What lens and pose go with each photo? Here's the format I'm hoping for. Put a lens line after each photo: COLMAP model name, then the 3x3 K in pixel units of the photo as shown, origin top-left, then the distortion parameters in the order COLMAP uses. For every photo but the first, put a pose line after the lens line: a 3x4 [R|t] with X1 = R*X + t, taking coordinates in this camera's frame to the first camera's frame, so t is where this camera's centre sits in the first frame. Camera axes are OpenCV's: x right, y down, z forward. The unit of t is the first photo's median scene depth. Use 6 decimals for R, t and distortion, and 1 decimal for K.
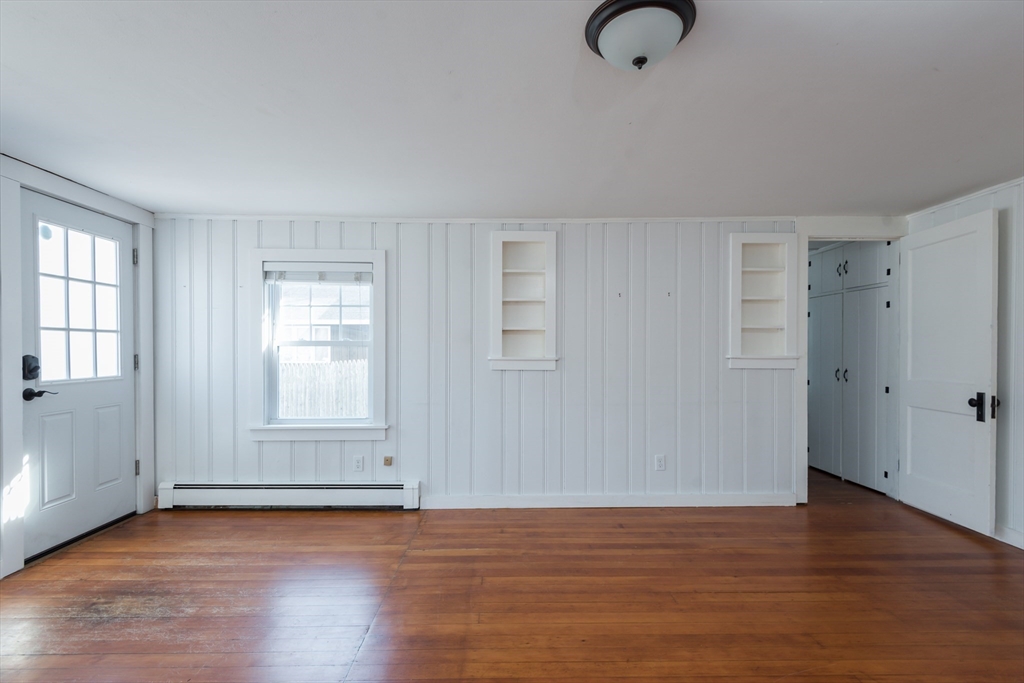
lens RADIAL K [[474.9, 0, 502.6], [0, 474.9, 355.1], [0, 0, 1]] dist [0.030856, -0.000478]
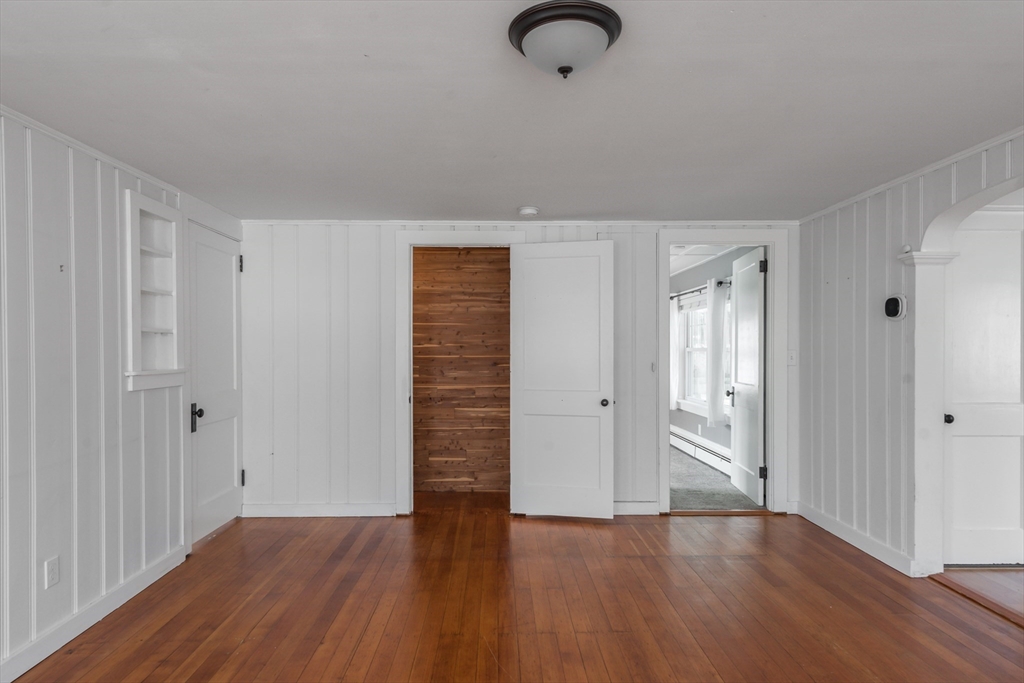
lens RADIAL K [[611.3, 0, 511.2], [0, 611.3, 352.4], [0, 0, 1]] dist [0.006291, 0.001663]
pose [[-0.015064, -0.016546, 0.999750, -0.399250], [0.014166, 0.999759, 0.016759, -0.034788], [-0.999786, 0.014415, -0.014826, 0.492266]]
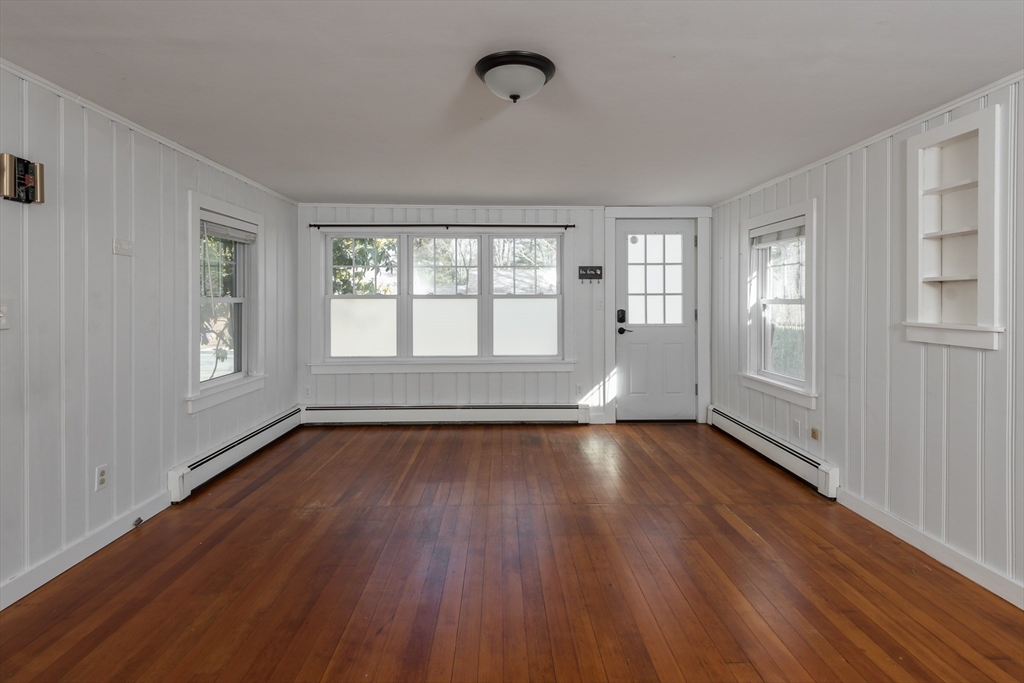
lens RADIAL K [[474.9, 0, 492.3], [0, 474.9, 298.9], [0, 0, 1]] dist [0.030856, -0.000478]
pose [[0.030826, -0.006015, -0.999507, 0.714778], [-0.009294, 0.999937, -0.006304, -0.020553], [0.999482, 0.009483, 0.030768, 0.404170]]
